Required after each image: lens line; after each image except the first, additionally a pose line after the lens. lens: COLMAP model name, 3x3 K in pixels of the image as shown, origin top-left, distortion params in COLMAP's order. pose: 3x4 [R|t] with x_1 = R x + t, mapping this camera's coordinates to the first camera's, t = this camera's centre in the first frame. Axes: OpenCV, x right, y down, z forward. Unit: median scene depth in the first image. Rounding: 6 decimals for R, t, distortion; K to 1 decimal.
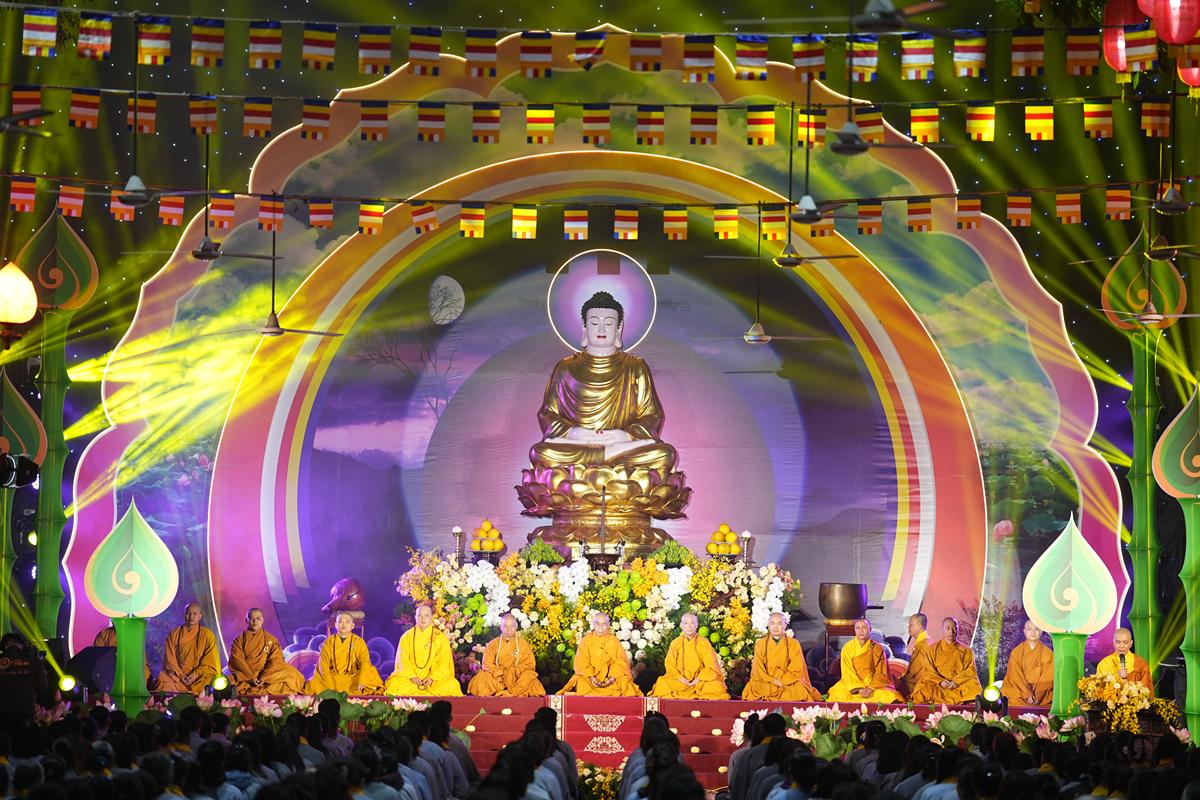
lens RADIAL K [[3858.8, 0, 600.0], [0, 3858.8, 400.0], [0, 0, 1]] dist [0.725728, -0.720260]
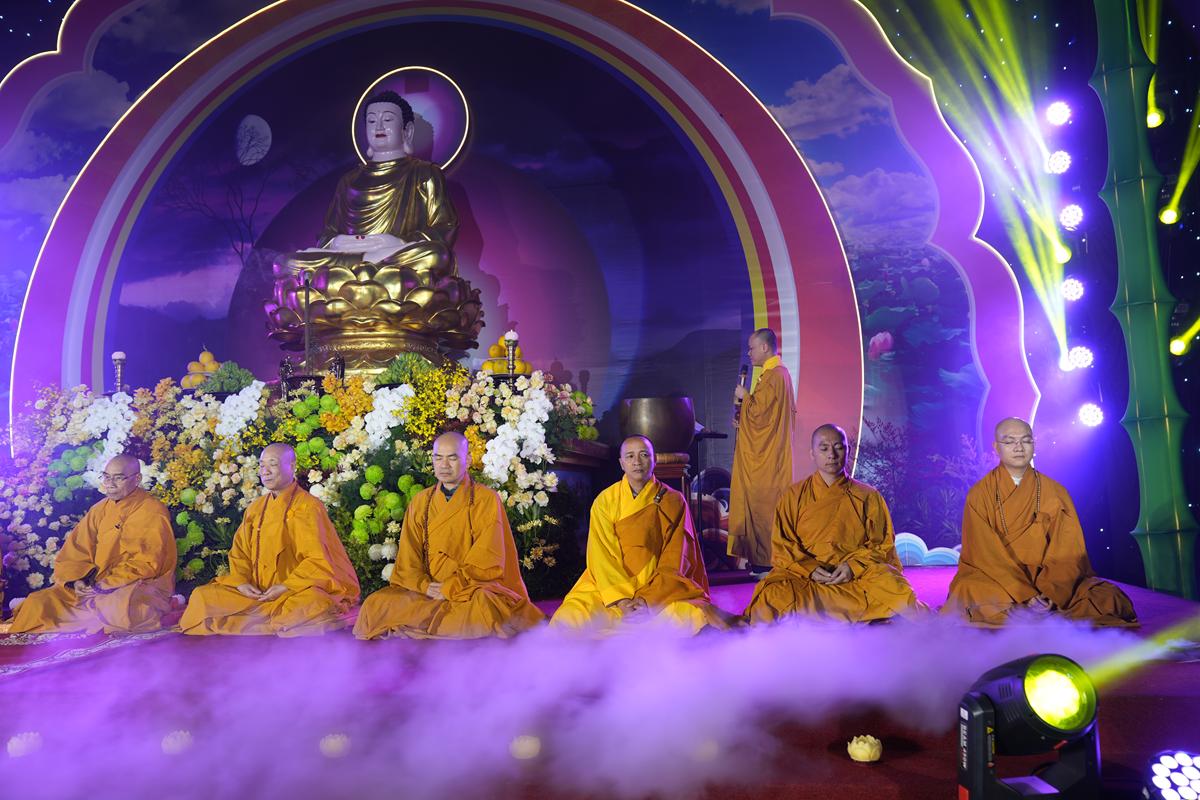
lens RADIAL K [[961.7, 0, 600.0], [0, 961.7, 400.0], [0, 0, 1]] dist [-0.115813, 0.127138]
pose [[0.989951, -0.054952, -0.130300, 0.071838], [0.050739, 0.998083, -0.035439, 0.050978], [0.131998, 0.028472, 0.990841, 0.812231]]
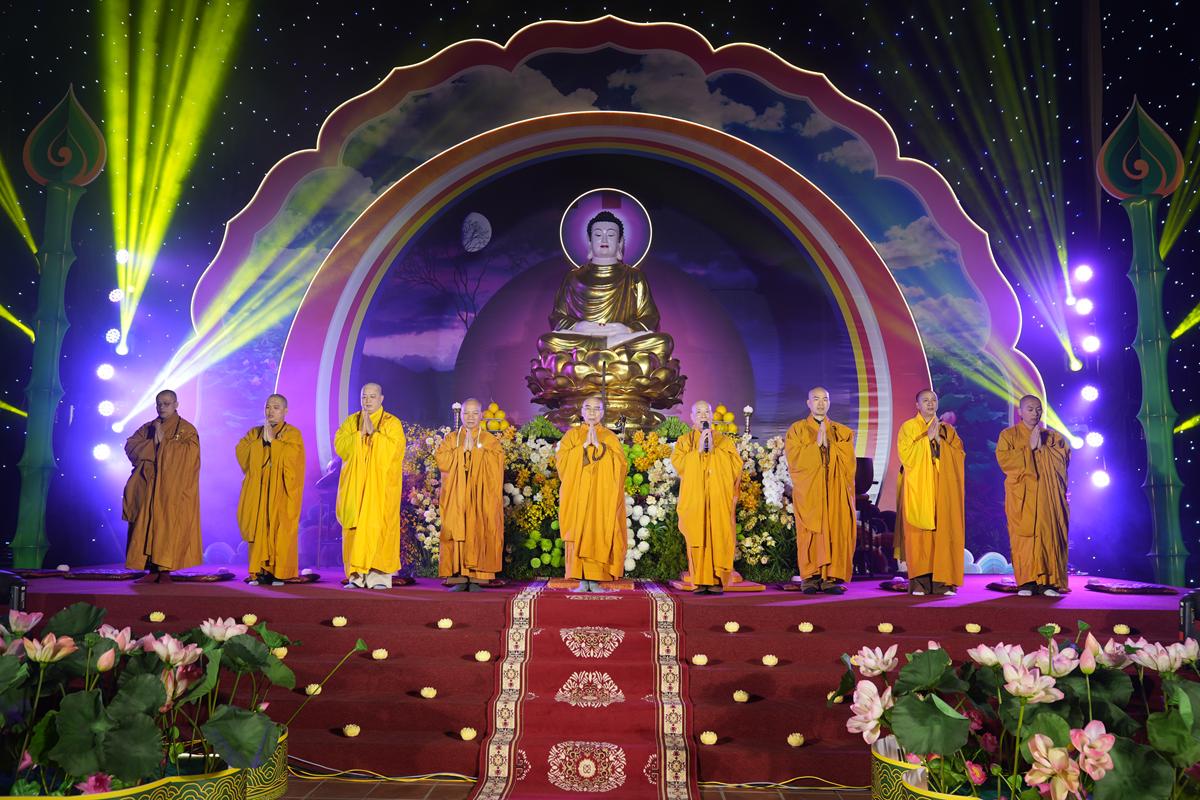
lens RADIAL K [[961.7, 0, 600.0], [0, 961.7, 400.0], [0, 0, 1]] dist [-0.115813, 0.127138]
pose [[0.999704, -0.004905, -0.023847, 0.005573], [0.003432, 0.998107, -0.061412, 0.045876], [0.024103, 0.061311, 0.997828, 0.731143]]
